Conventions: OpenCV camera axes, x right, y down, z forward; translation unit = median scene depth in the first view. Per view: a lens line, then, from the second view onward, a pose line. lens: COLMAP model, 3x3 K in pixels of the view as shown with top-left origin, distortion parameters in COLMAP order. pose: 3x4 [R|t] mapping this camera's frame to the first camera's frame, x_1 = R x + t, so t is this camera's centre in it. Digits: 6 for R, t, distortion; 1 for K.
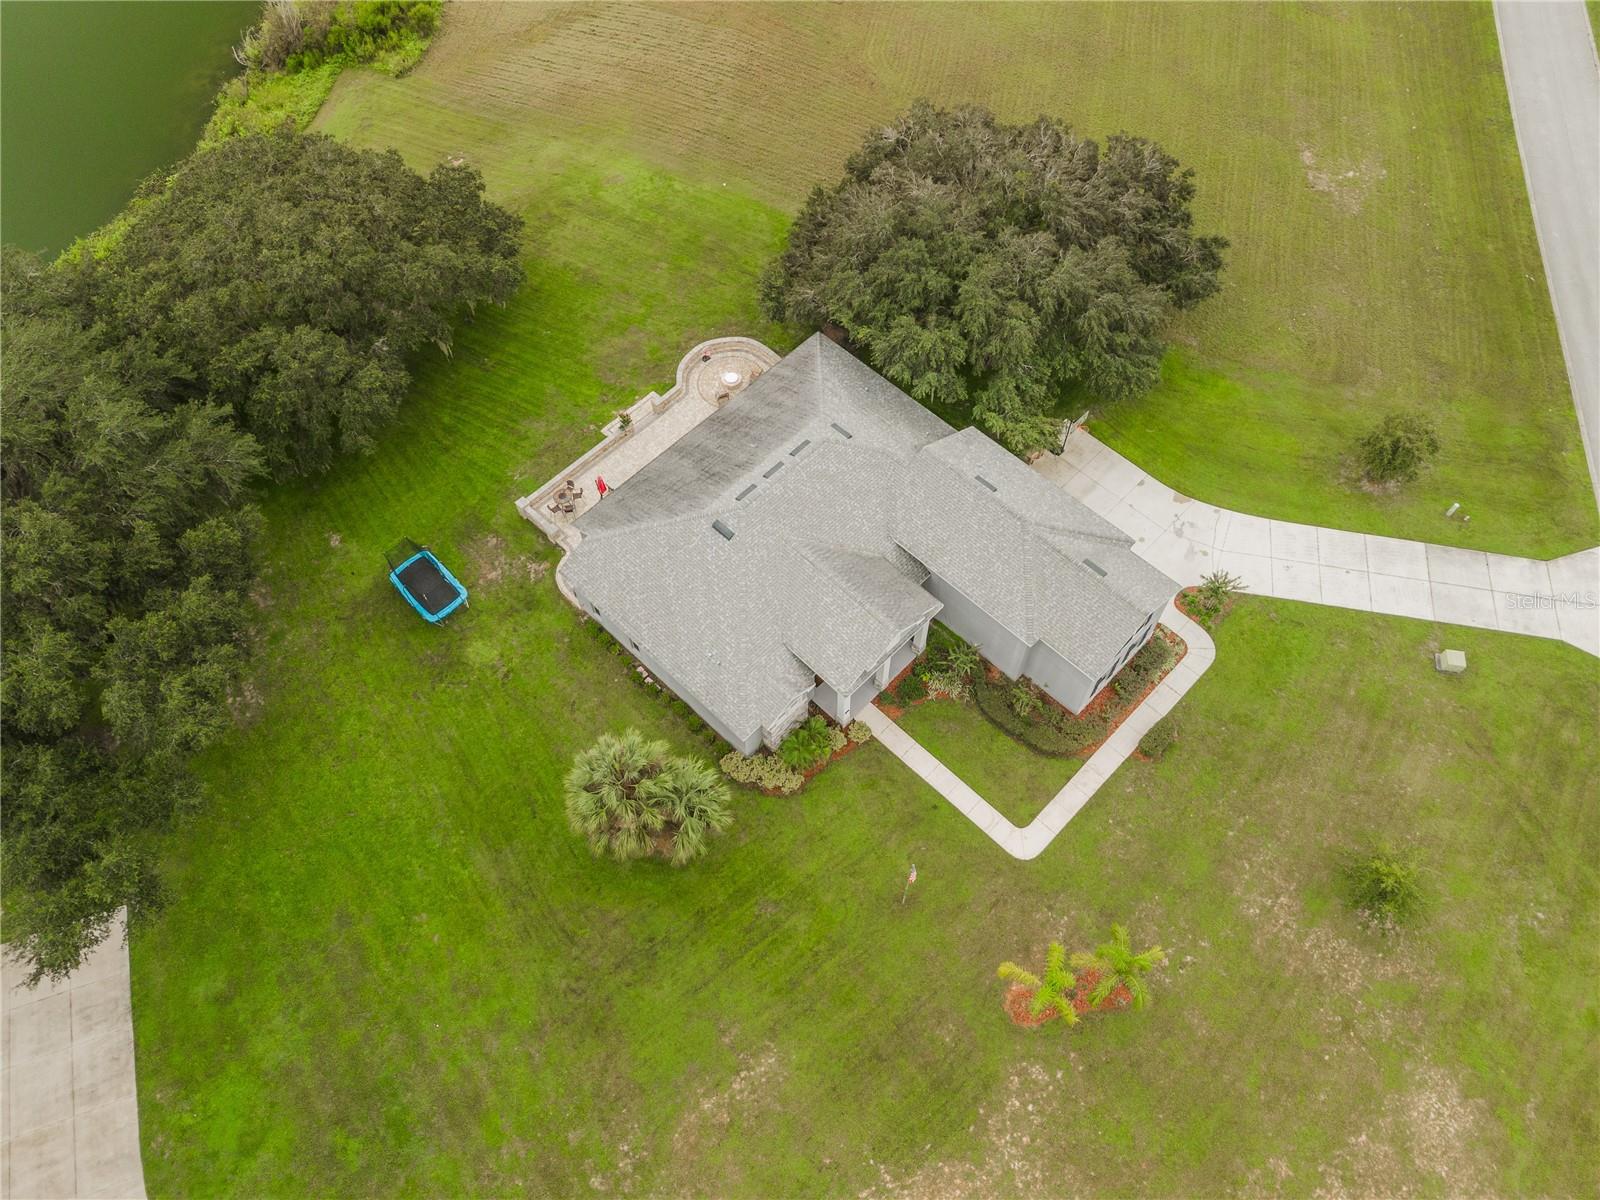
lens RADIAL K [[1154.5, 0, 797.6], [0, 1154.5, 592.8], [0, 0, 1]] dist [0.067268, -0.071310]
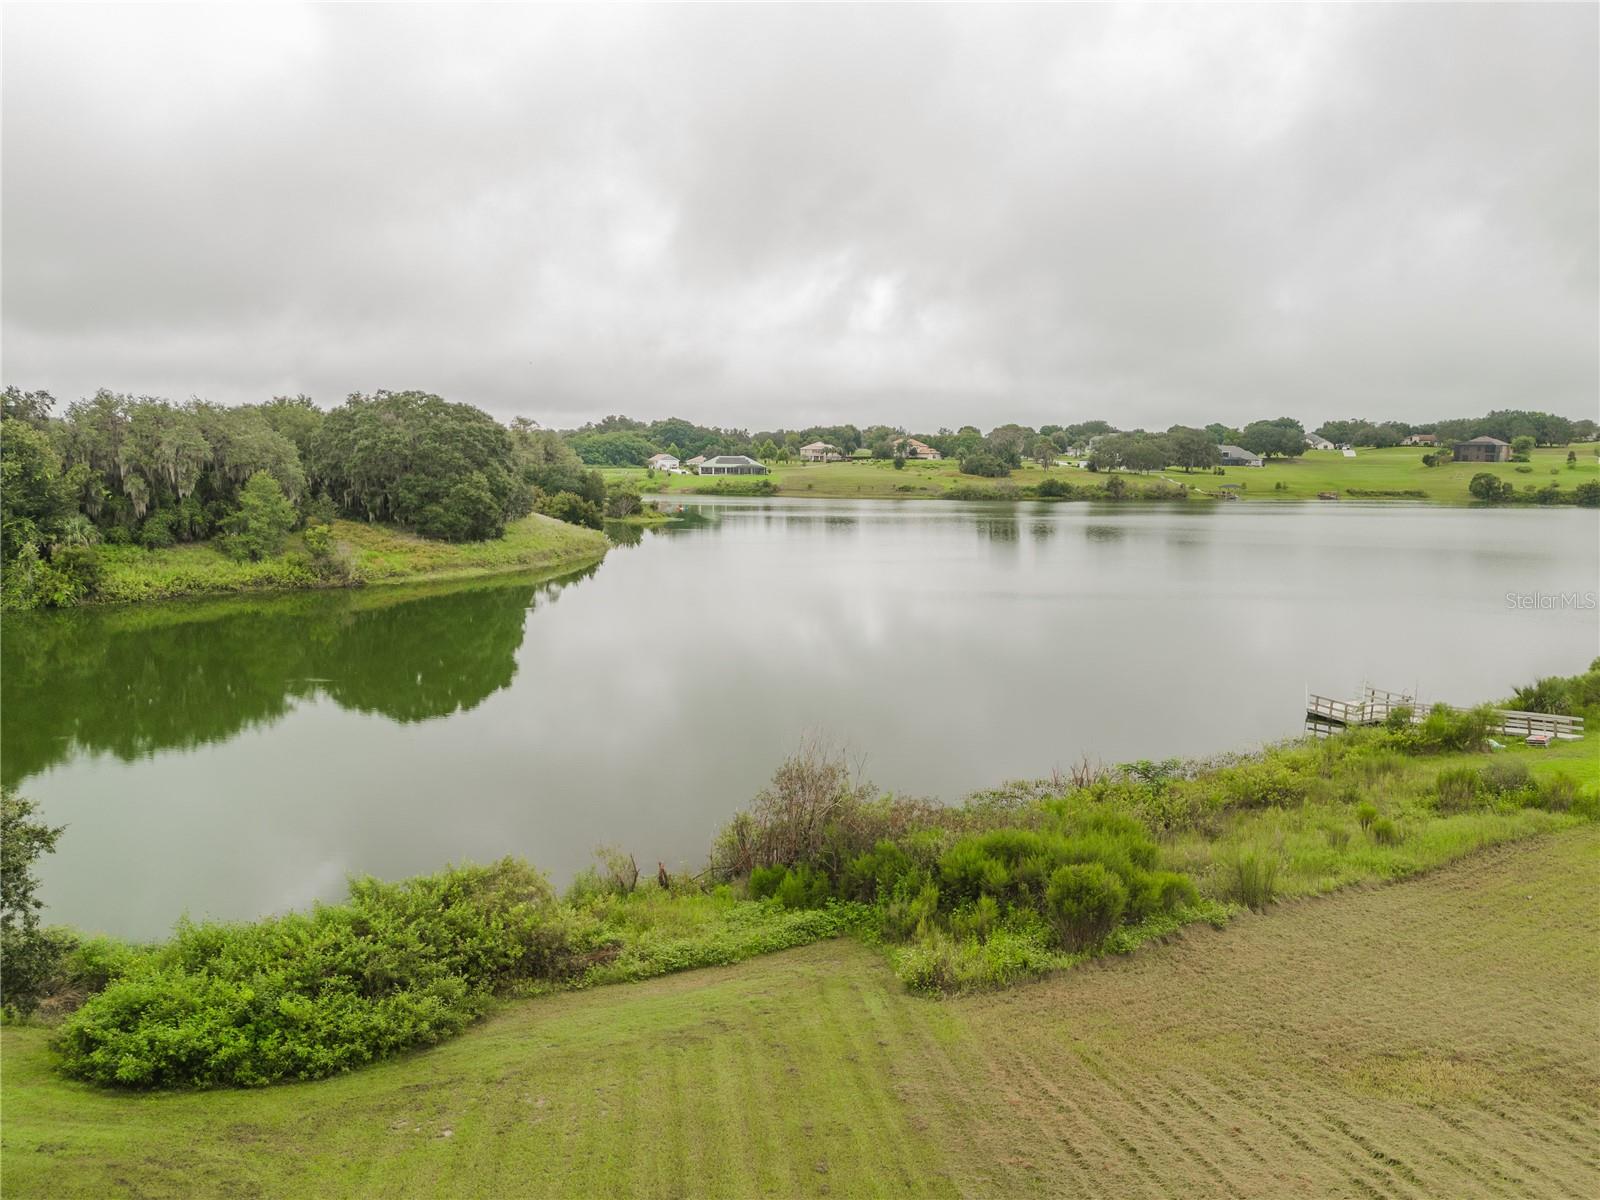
lens RADIAL K [[1154.5, 0, 797.6], [0, 1154.5, 592.8], [0, 0, 1]] dist [0.067268, -0.071310]
pose [[0.614004, 0.098990, -0.783071, -0.133151], [-0.687331, 0.554799, -0.468801, -0.373789], [0.388040, 0.826075, 0.408688, 0.870026]]
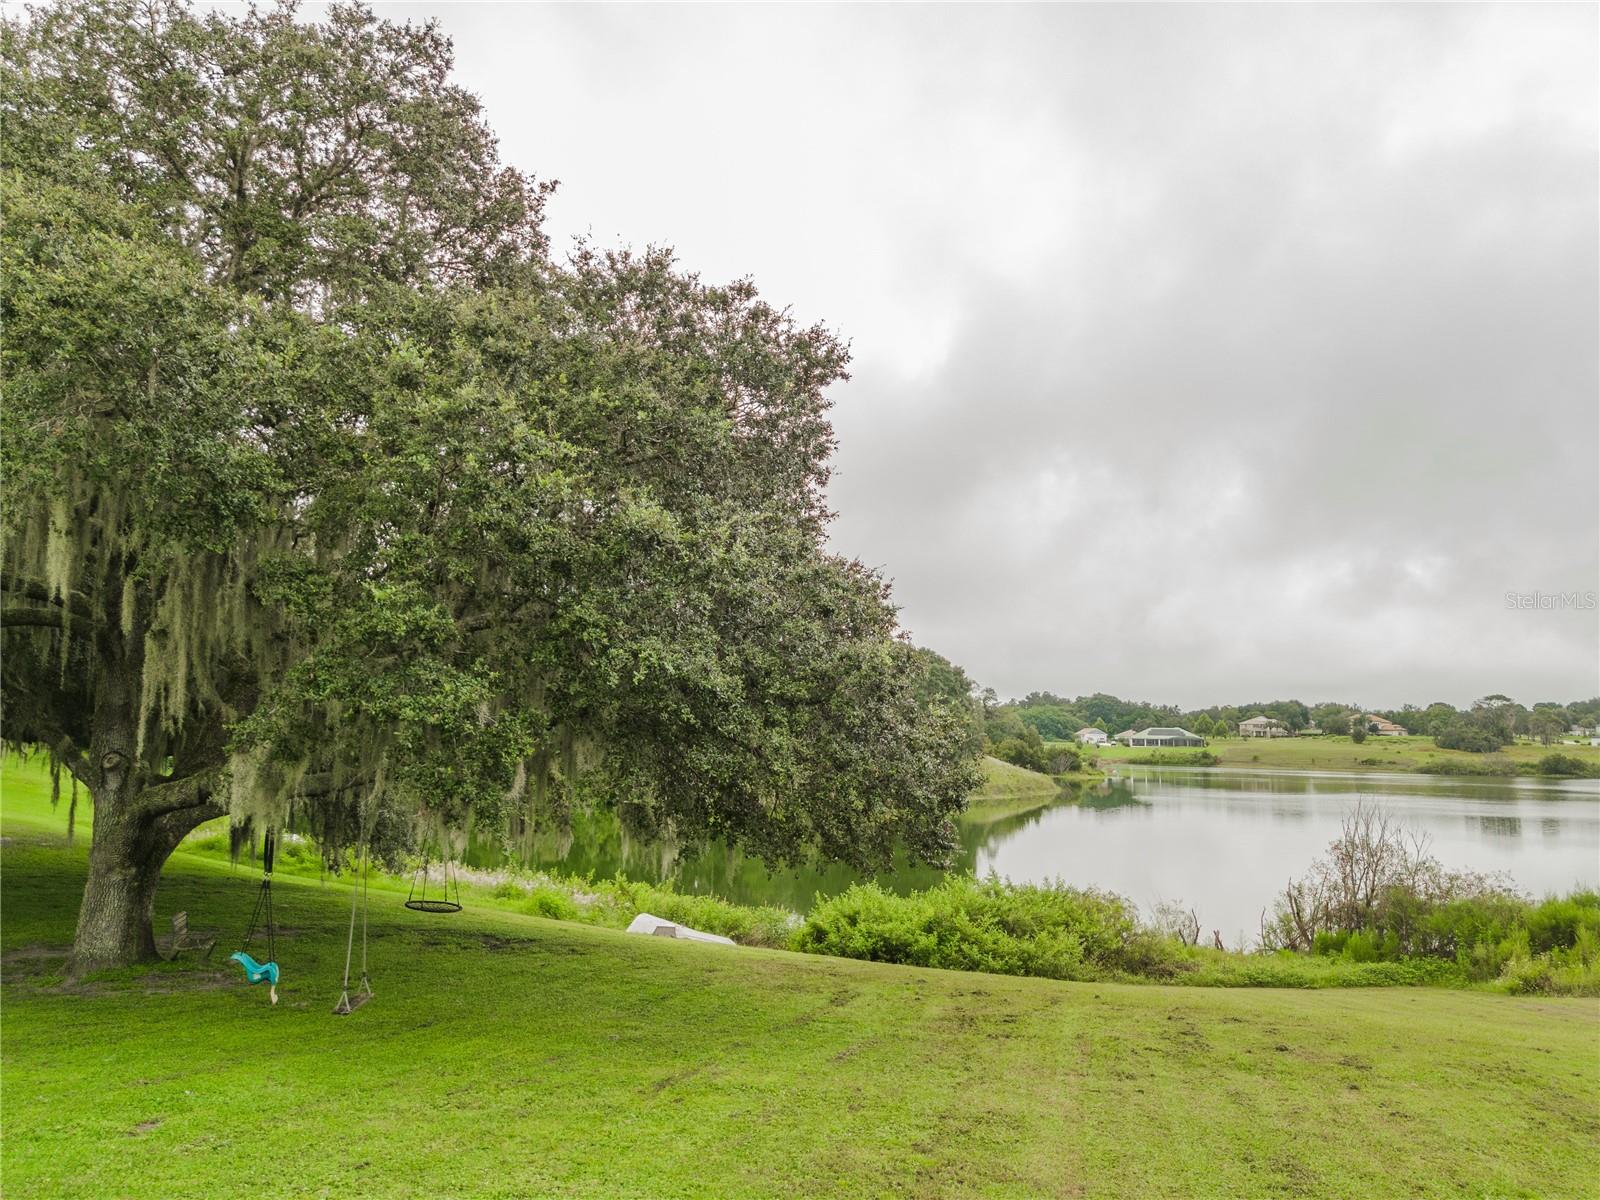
lens RADIAL K [[1154.5, 0, 797.6], [0, 1154.5, 592.8], [0, 0, 1]] dist [0.067268, -0.071310]
pose [[0.305584, -0.114473, -0.945259, -0.075836], [-0.831820, 0.451003, -0.323529, -0.234027], [0.463350, 0.885151, 0.042598, 0.894585]]
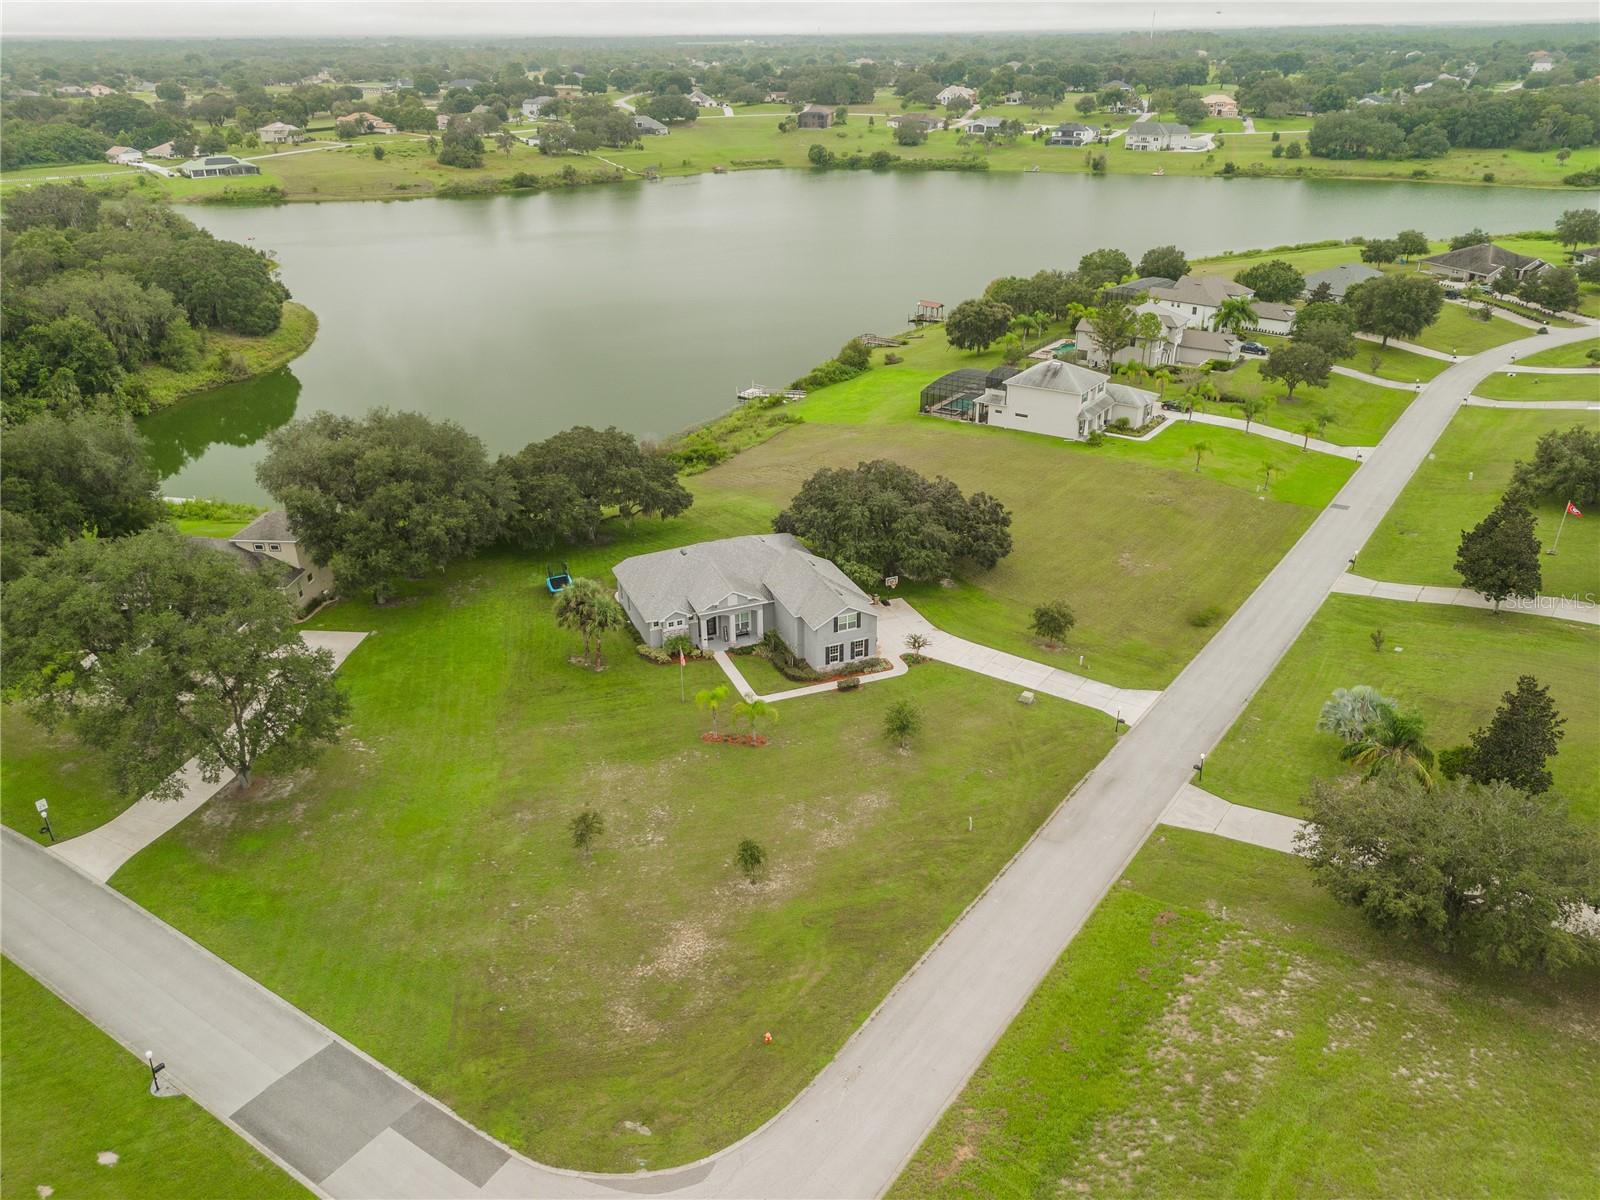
lens RADIAL K [[1154.5, 0, 797.6], [0, 1154.5, 592.8], [0, 0, 1]] dist [0.067268, -0.071310]
pose [[0.915811, 0.167510, -0.365006, 0.627247], [-0.343148, 0.798588, -0.494476, 0.673733], [0.208660, 0.578098, 0.788837, -0.400284]]
